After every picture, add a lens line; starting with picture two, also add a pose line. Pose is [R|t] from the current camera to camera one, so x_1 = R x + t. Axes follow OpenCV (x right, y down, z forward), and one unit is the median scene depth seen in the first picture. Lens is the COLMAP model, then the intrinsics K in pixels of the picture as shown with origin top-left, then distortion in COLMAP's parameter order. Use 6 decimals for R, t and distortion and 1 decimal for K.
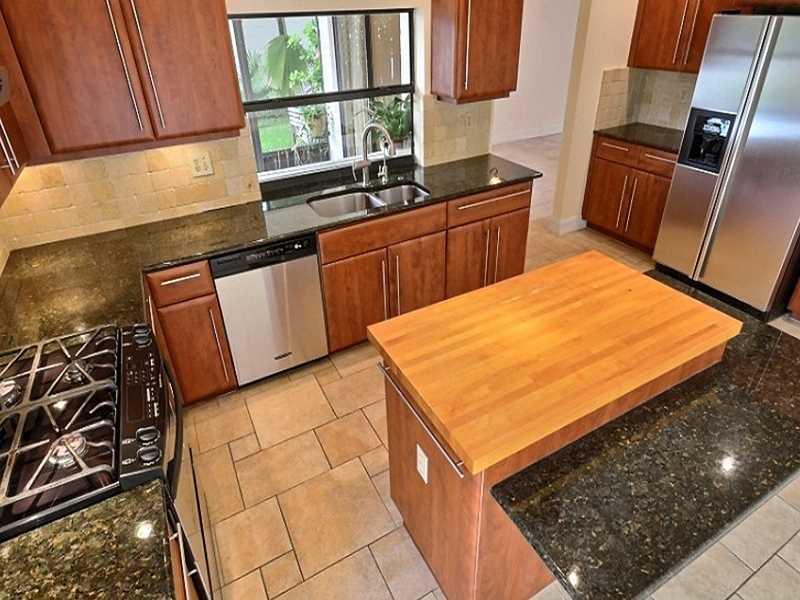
lens RADIAL K [[508.9, 0, 395.6], [0, 508.9, 295.0], [0, 0, 1]] dist [-0.004937, 0.000348]
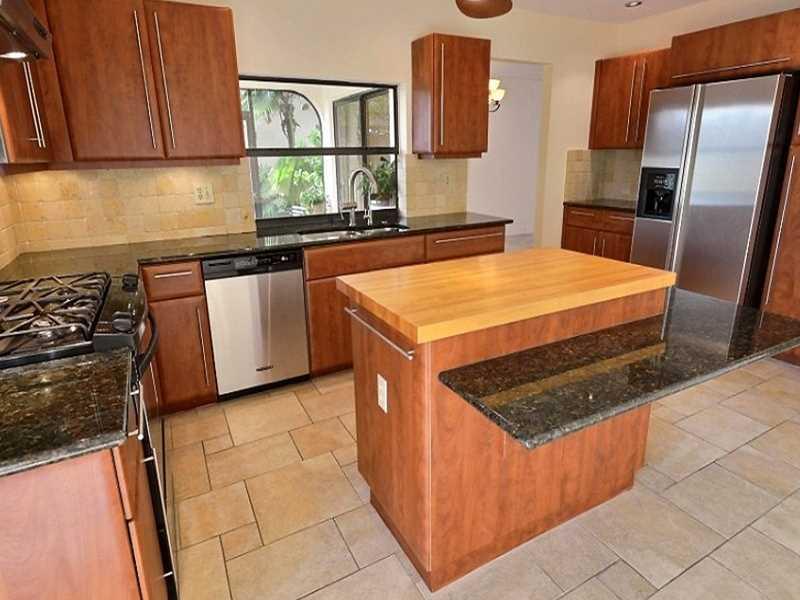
lens RADIAL K [[508.9, 0, 398.6], [0, 508.9, 302.5], [0, 0, 1]] dist [-0.004937, 0.000348]
pose [[0.999930, 0.011775, 0.000993, 0.052992], [-0.011203, 0.971379, -0.237270, 0.256671], [-0.003759, 0.237243, 0.971443, -0.038021]]
